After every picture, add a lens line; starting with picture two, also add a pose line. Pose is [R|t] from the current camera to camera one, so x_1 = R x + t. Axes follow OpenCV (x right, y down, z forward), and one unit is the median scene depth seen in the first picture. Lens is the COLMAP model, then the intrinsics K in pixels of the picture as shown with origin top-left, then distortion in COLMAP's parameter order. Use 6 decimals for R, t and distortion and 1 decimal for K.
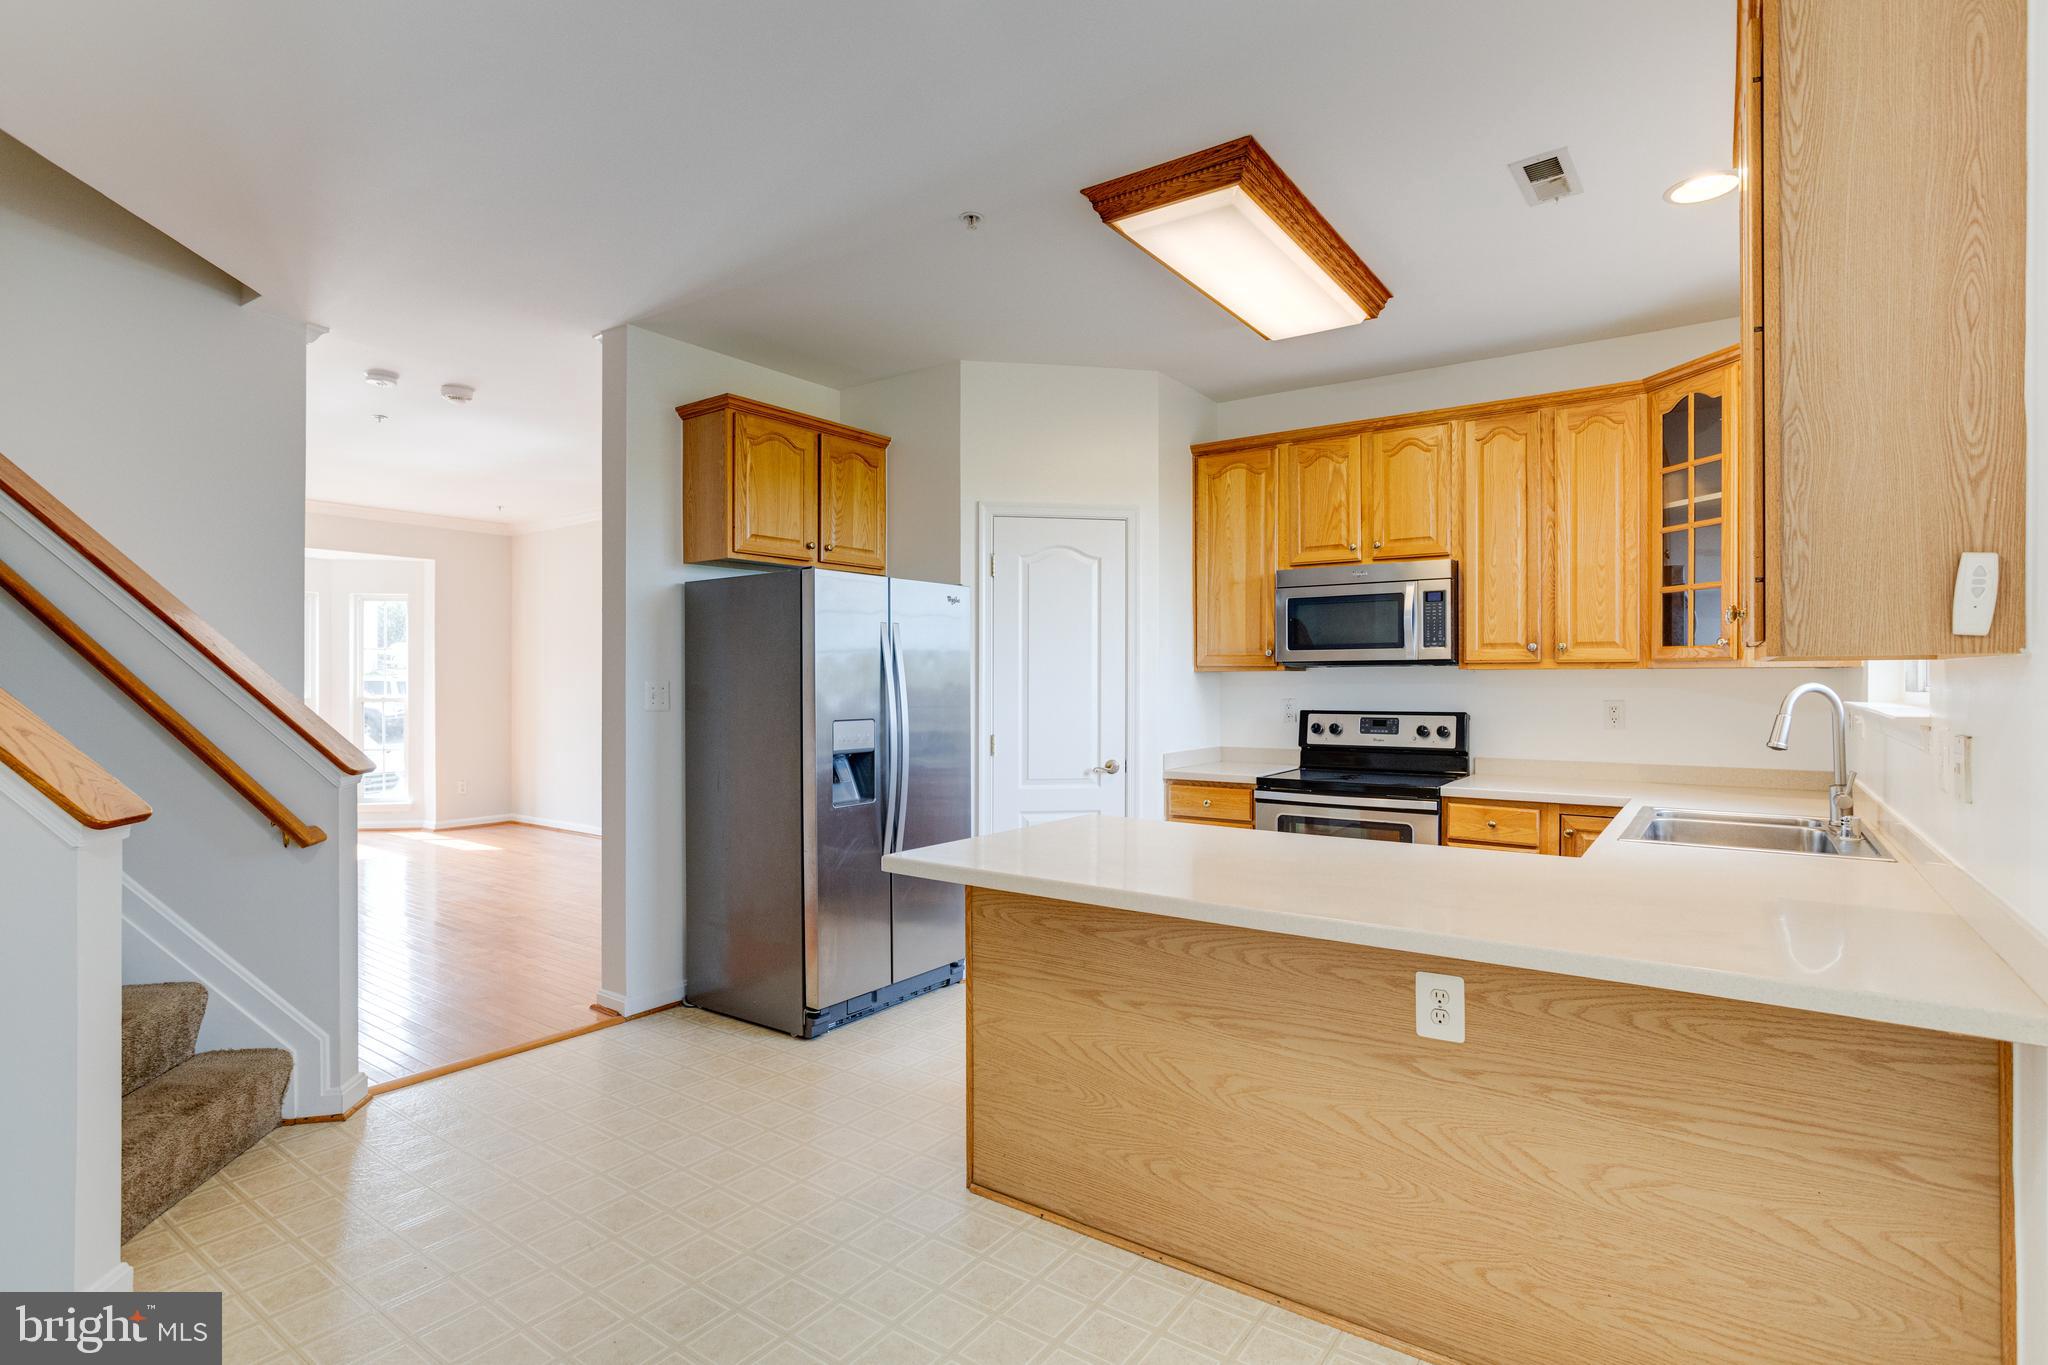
lens RADIAL K [[1001.7, 0, 1020.5], [0, 1001.7, 691.8], [0, 0, 1]] dist [-0.038811, 0.022130]
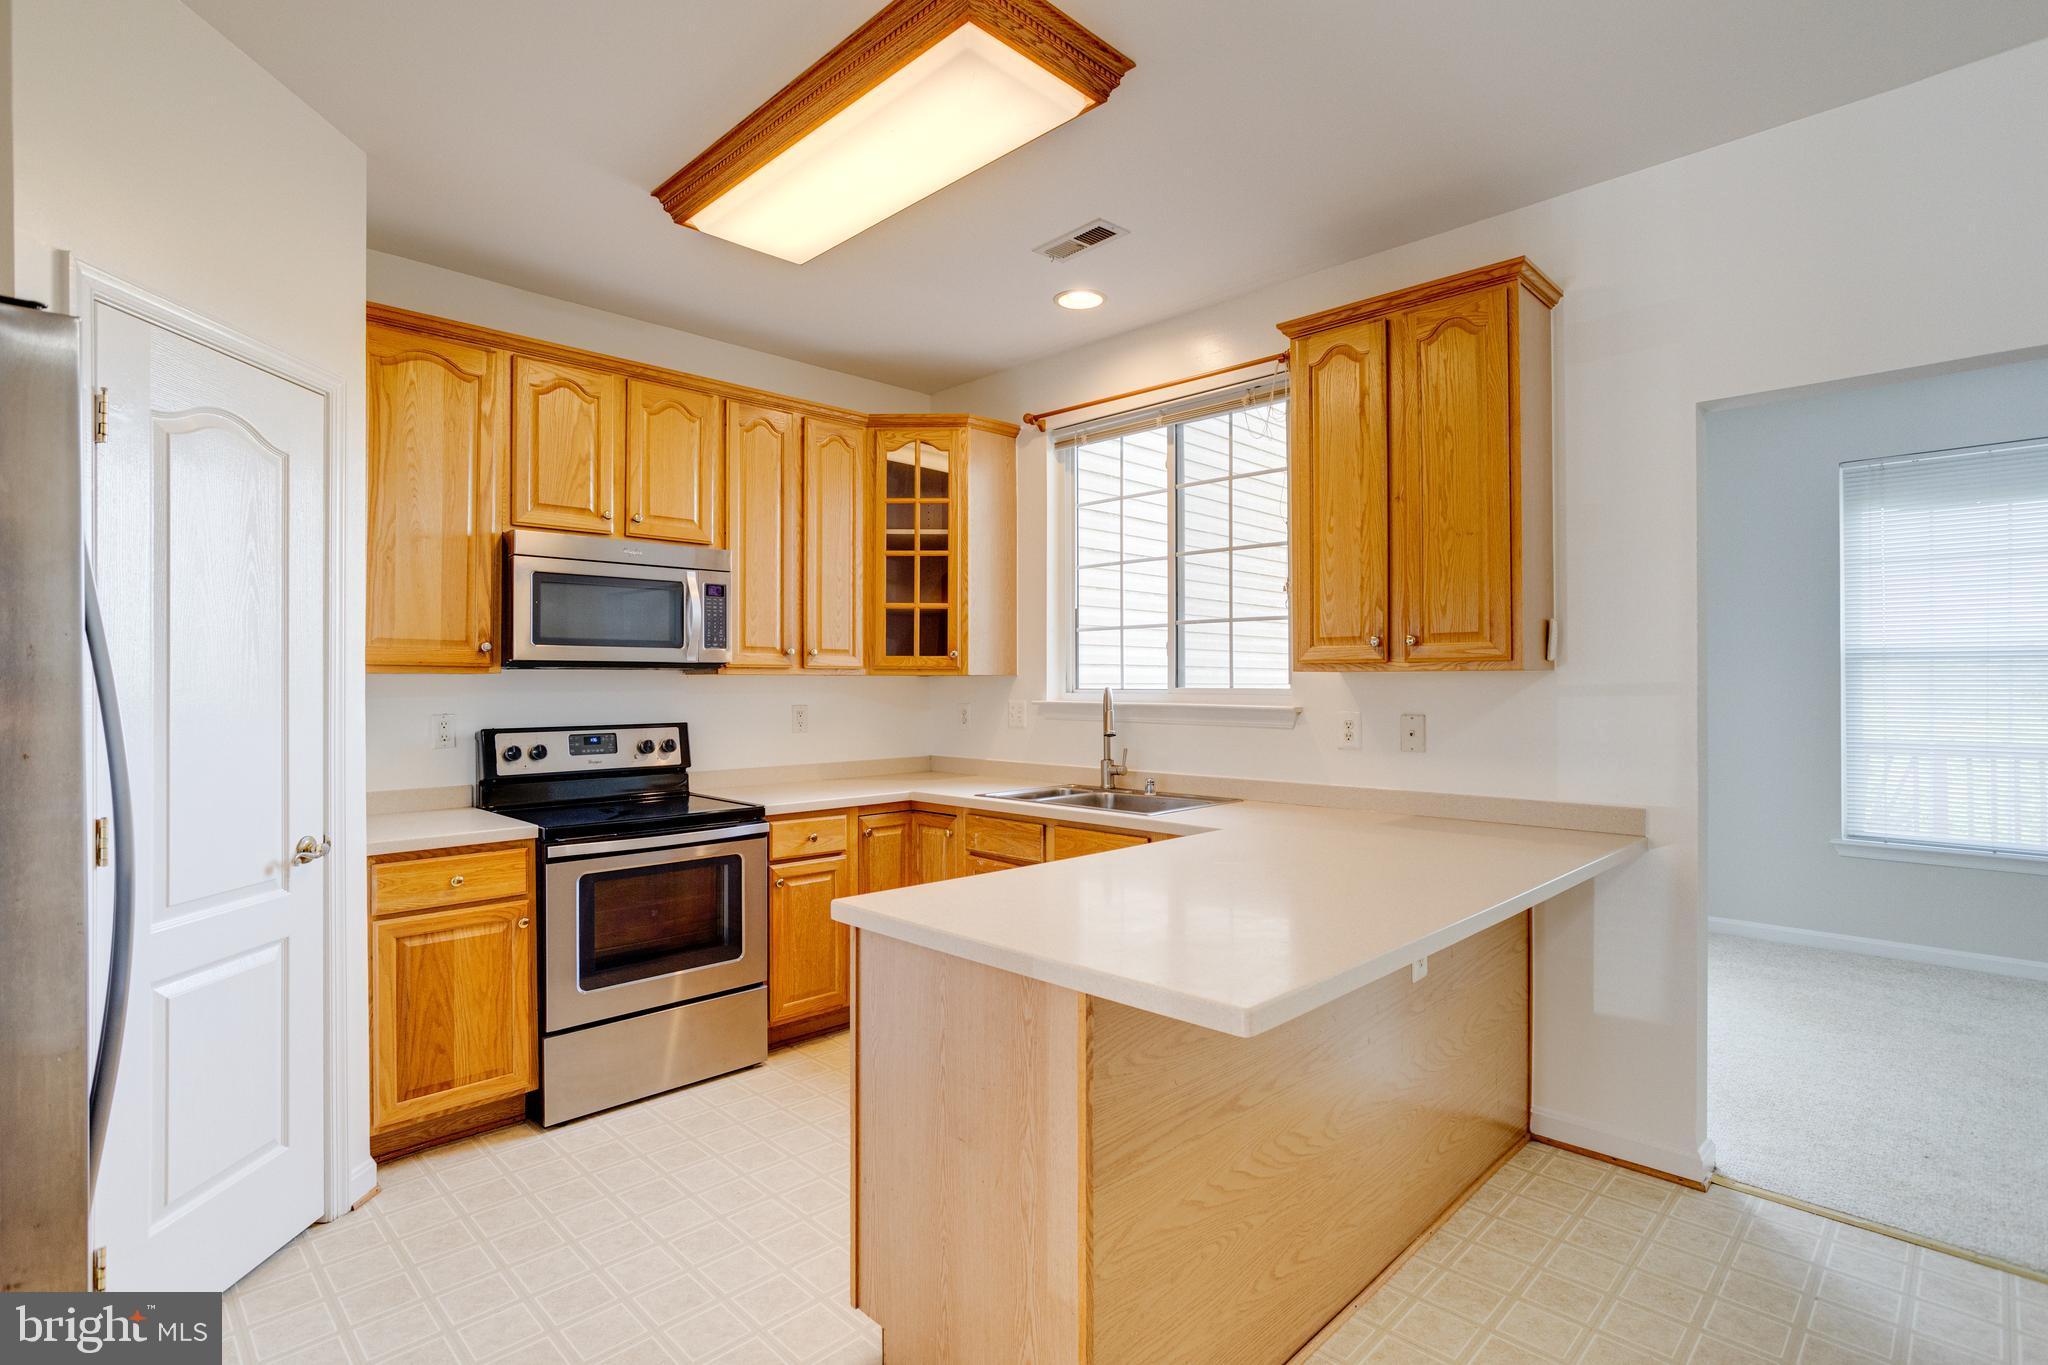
lens RADIAL K [[996.2, 0, 1012.3], [0, 996.2, 679.0], [0, 0, 1]] dist [-0.045608, 0.025634]
pose [[0.168378, 0.003513, 0.985716, -0.426661], [0.014577, 0.999875, -0.006053, -0.009512], [-0.985615, 0.015388, 0.168306, 0.638440]]
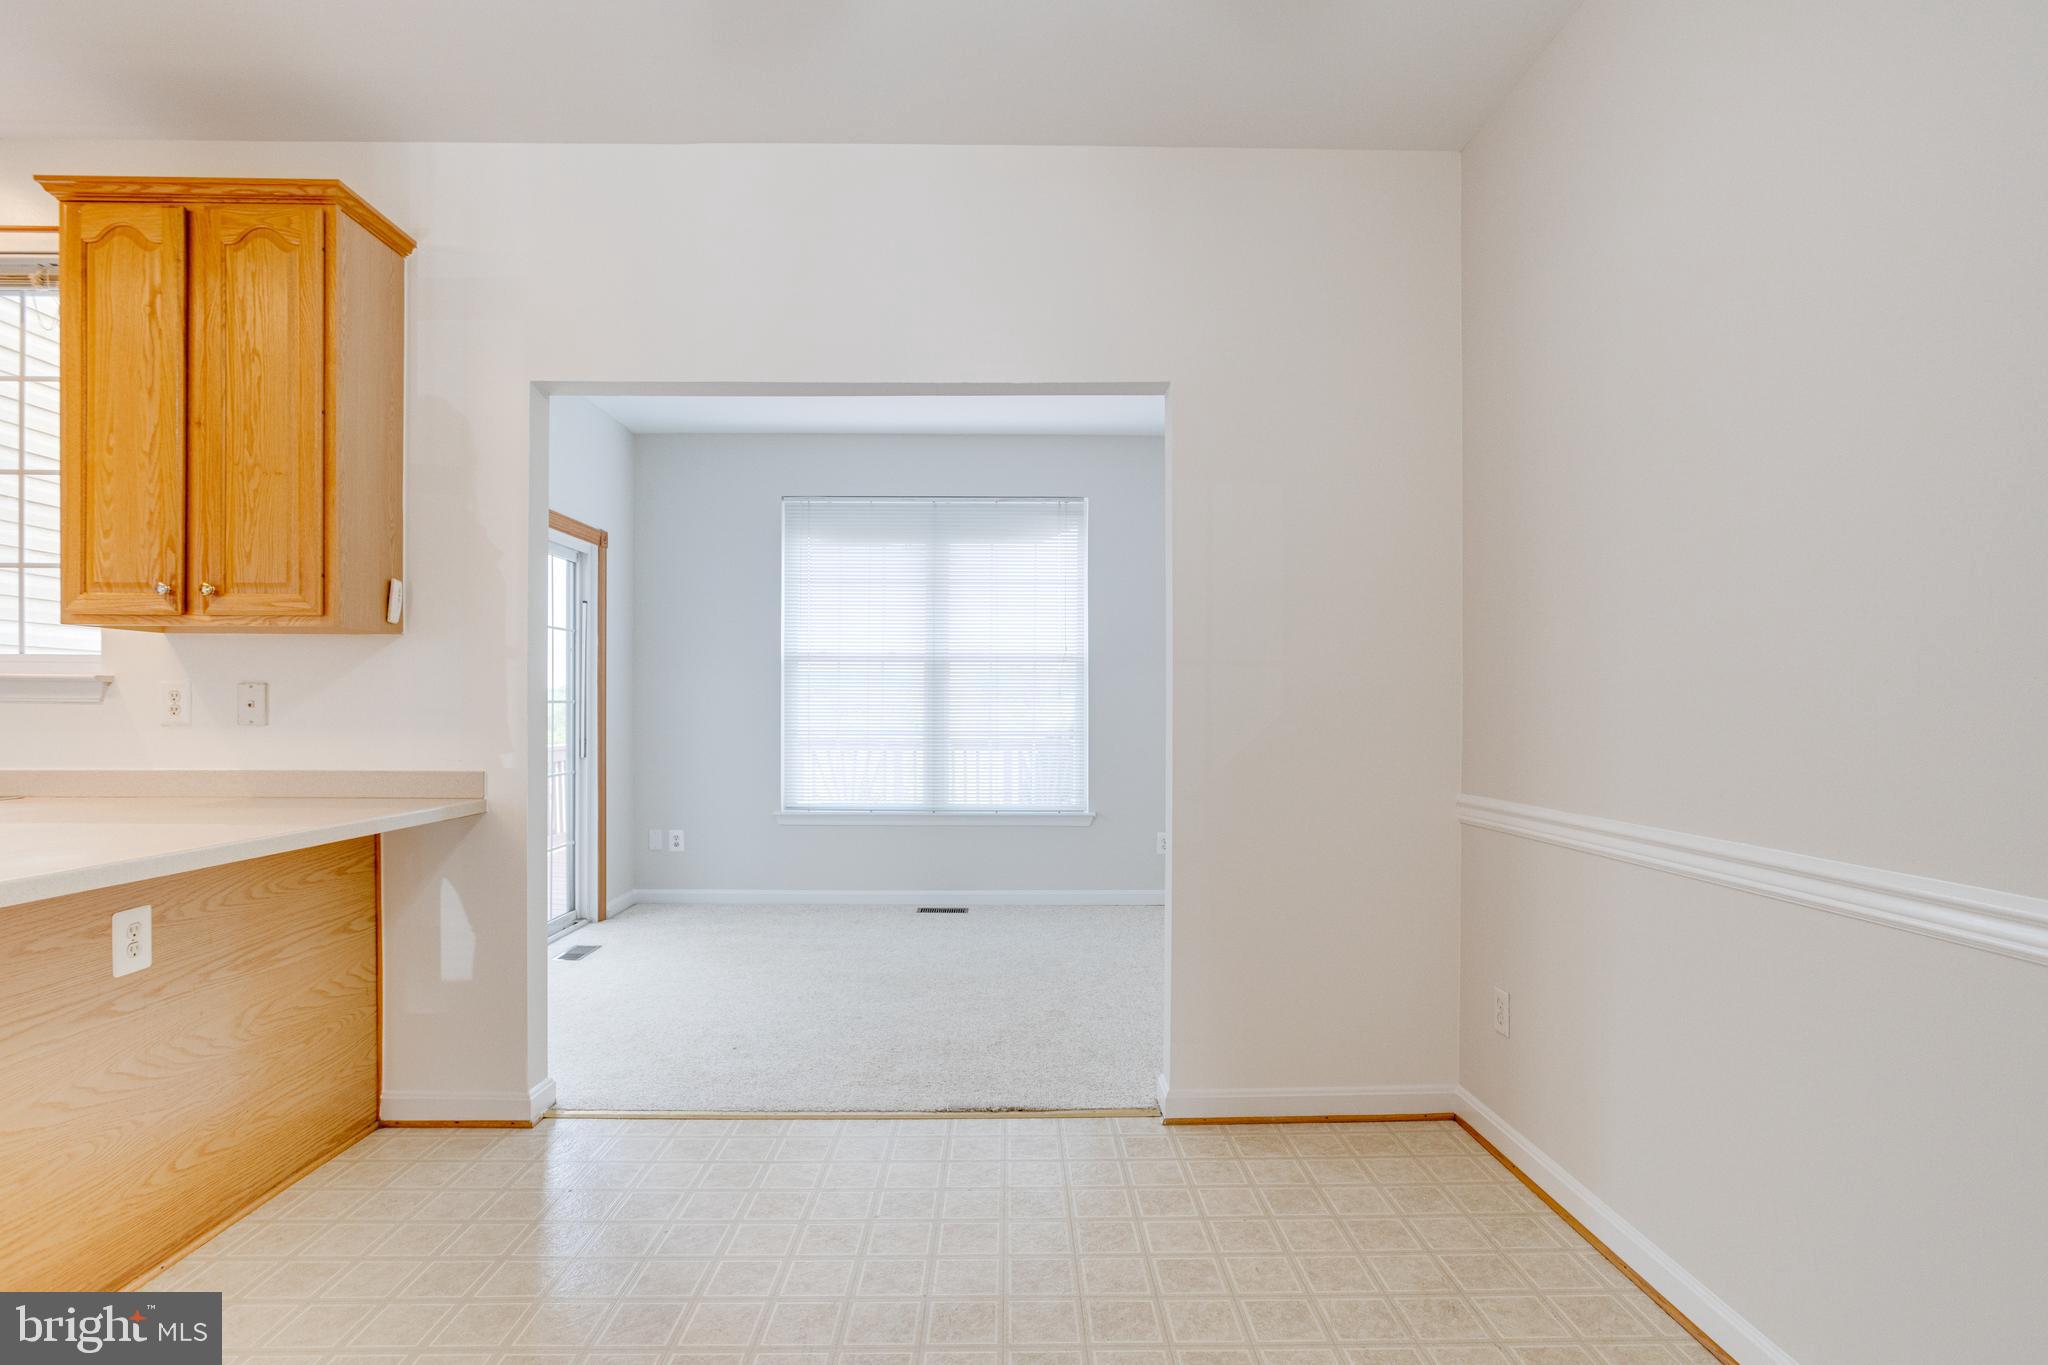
lens RADIAL K [[1011.6, 0, 1028.0], [0, 1011.6, 716.4], [0, 0, 1]] dist [-0.044737, 0.023321]
pose [[-0.597630, -0.007284, 0.801739, -0.478120], [0.006738, 0.999878, 0.014107, 0.037617], [-0.801743, 0.013833, -0.597508, 0.430639]]
